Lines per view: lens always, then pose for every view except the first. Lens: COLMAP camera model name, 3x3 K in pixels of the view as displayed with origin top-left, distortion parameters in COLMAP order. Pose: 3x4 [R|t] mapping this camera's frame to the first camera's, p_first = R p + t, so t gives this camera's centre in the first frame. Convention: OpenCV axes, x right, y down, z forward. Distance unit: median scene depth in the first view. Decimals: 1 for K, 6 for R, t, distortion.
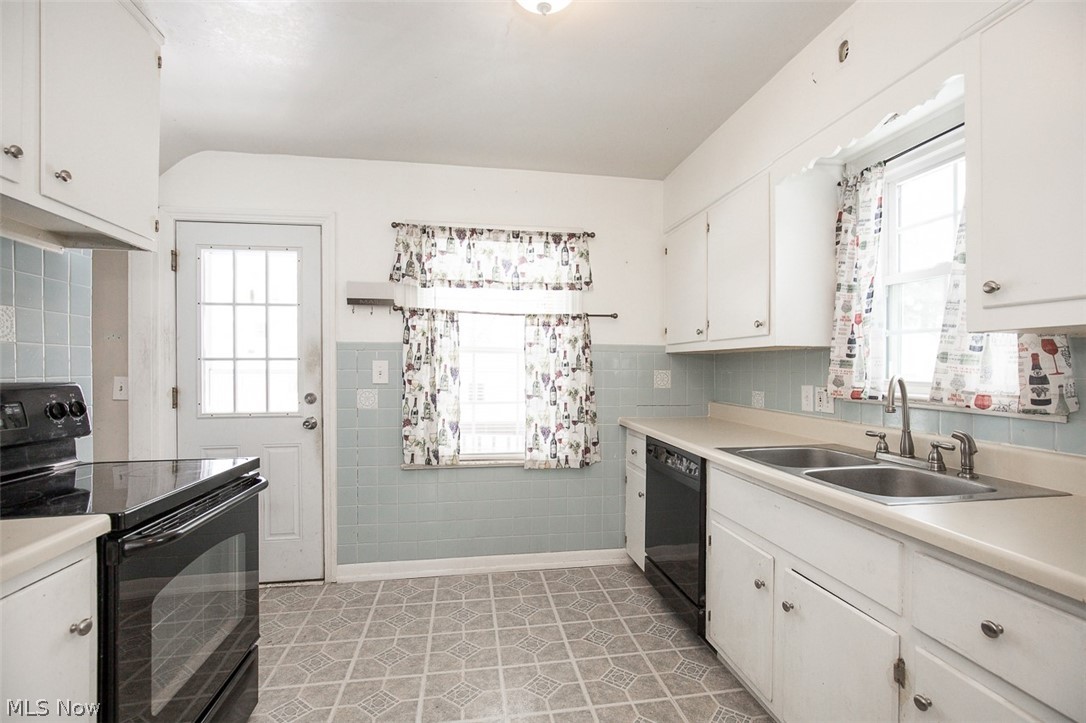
lens RADIAL K [[508.2, 0, 543.3], [0, 508.2, 365.5], [0, 0, 1]] dist [0.001877, 0.000478]
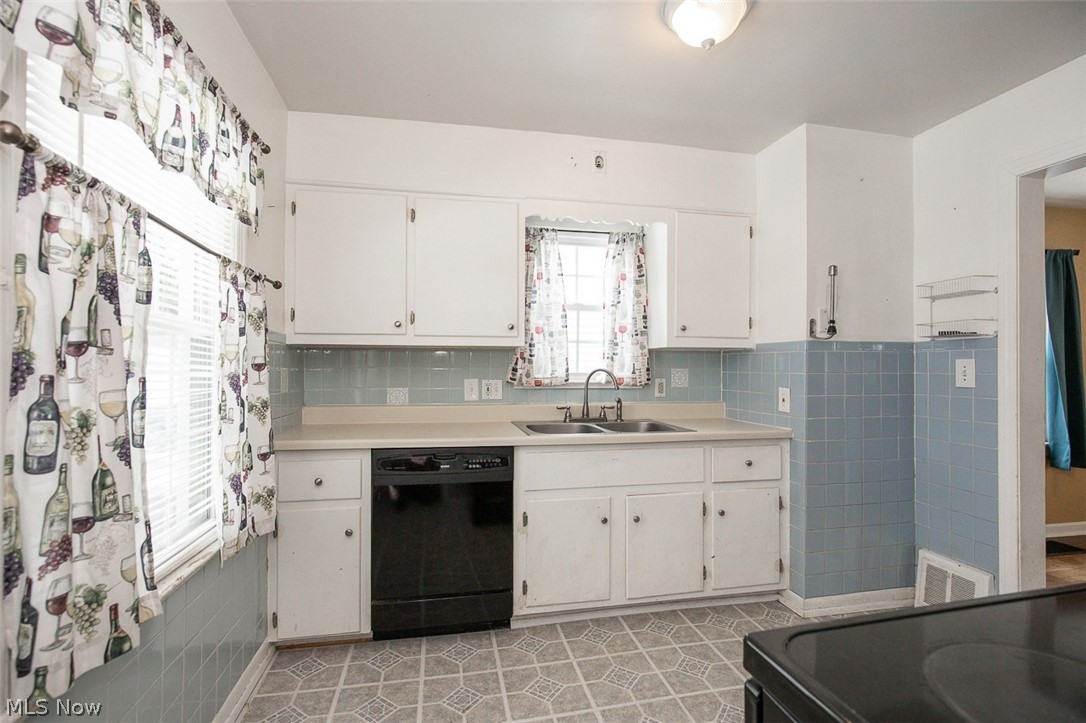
lens RADIAL K [[508.2, 0, 544.2], [0, 508.2, 359.4], [0, 0, 1]] dist [0.001877, 0.000478]
pose [[-0.050748, 0.010932, 0.998652, -0.777112], [-0.004586, 0.999927, -0.011179, 0.006741], [-0.998701, -0.005147, -0.050694, 1.008592]]
